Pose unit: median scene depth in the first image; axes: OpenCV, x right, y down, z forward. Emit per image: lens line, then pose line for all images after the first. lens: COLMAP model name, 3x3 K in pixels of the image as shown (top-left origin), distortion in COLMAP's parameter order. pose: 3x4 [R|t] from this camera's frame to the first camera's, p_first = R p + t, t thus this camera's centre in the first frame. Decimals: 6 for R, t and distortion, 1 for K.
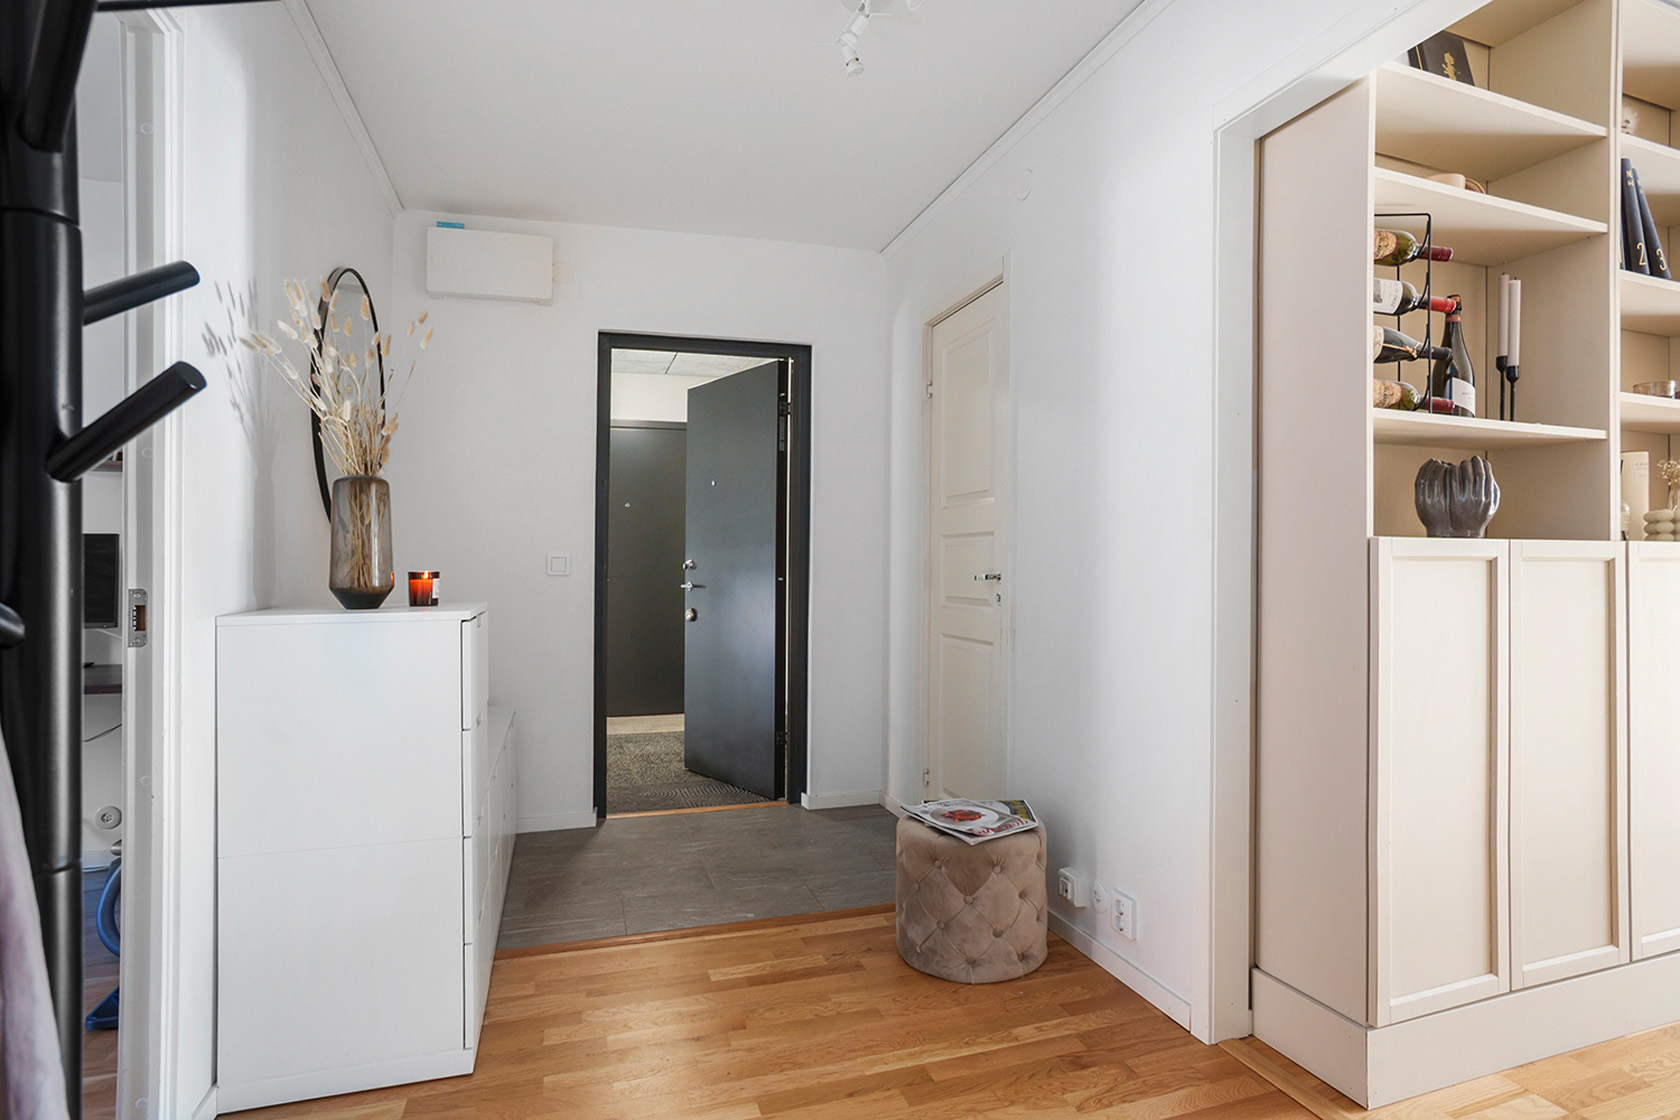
lens RADIAL K [[869.8, 0, 840.3], [0, 869.8, 560.3], [0, 0, 1]] dist [-0.001339, -0.000016]
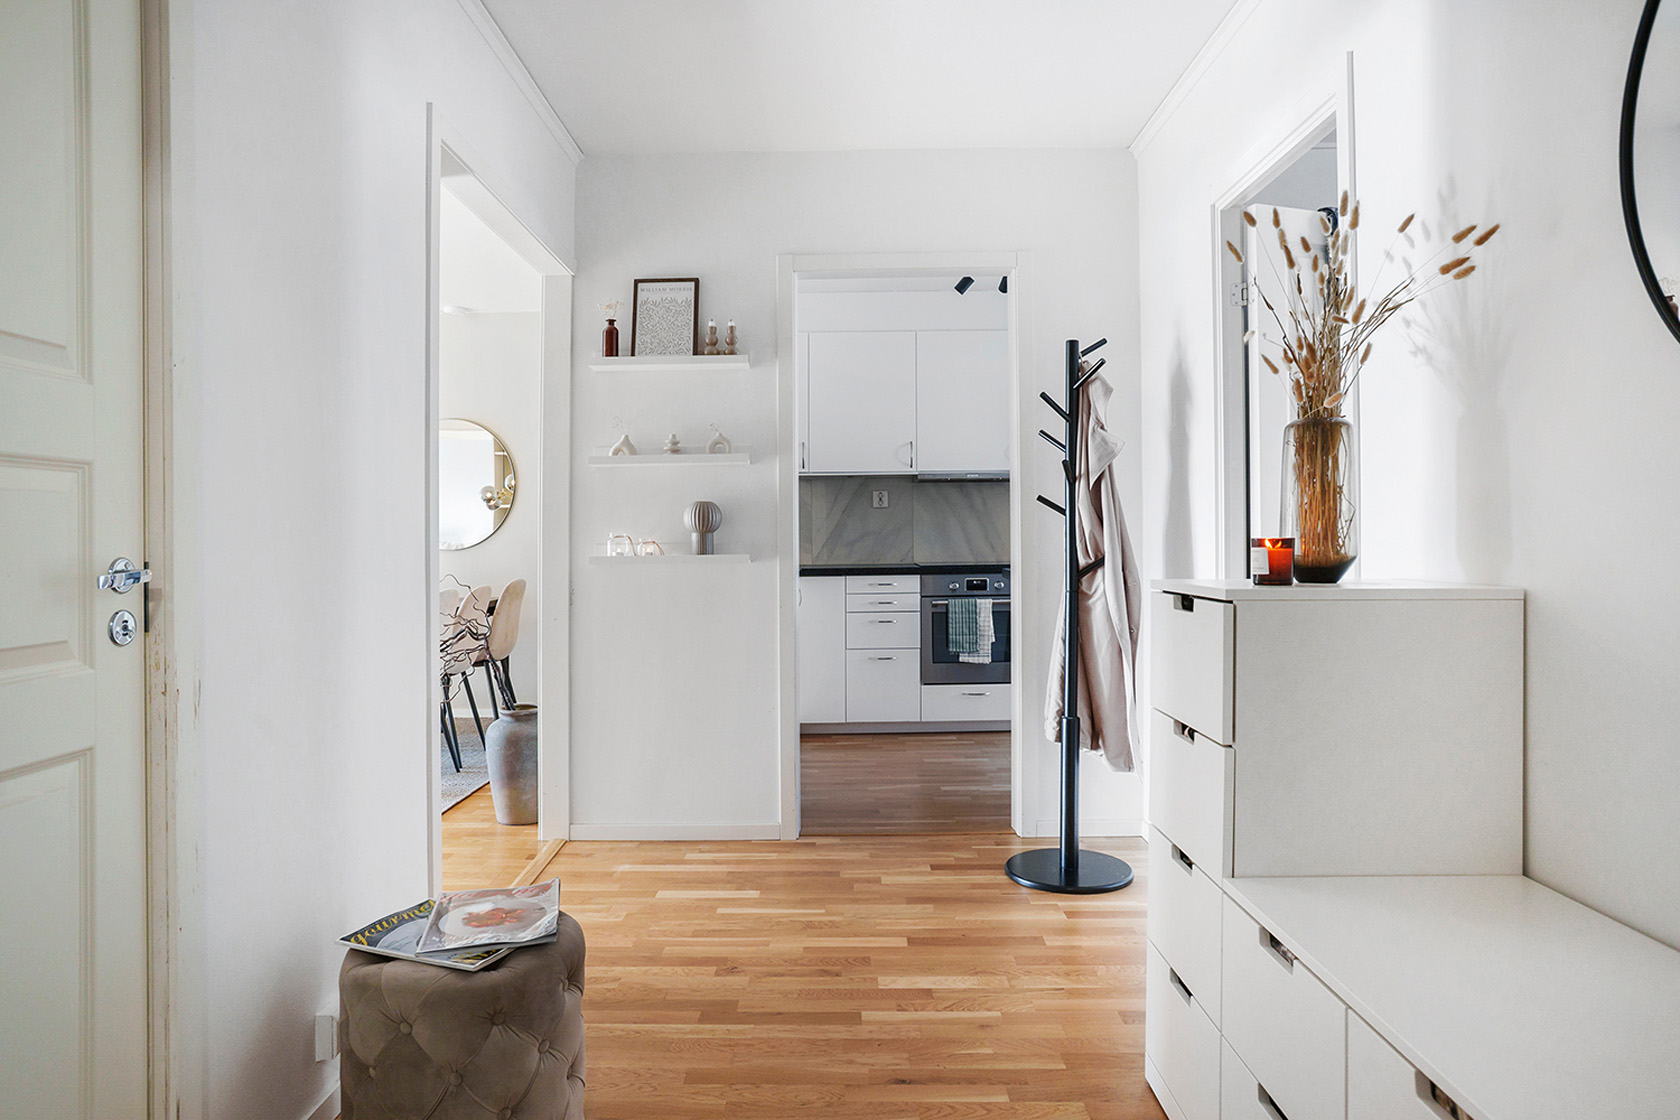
lens RADIAL K [[1064.3, 0, 838.3], [0, 1064.3, 554.8], [0, 0, 1]] dist [0.001180, 0.000121]
pose [[-0.950062, 0.009668, 0.311911, -0.442936], [0.012540, 0.999895, 0.007201, 0.014591], [-0.311809, 0.010753, -0.950084, 2.041387]]
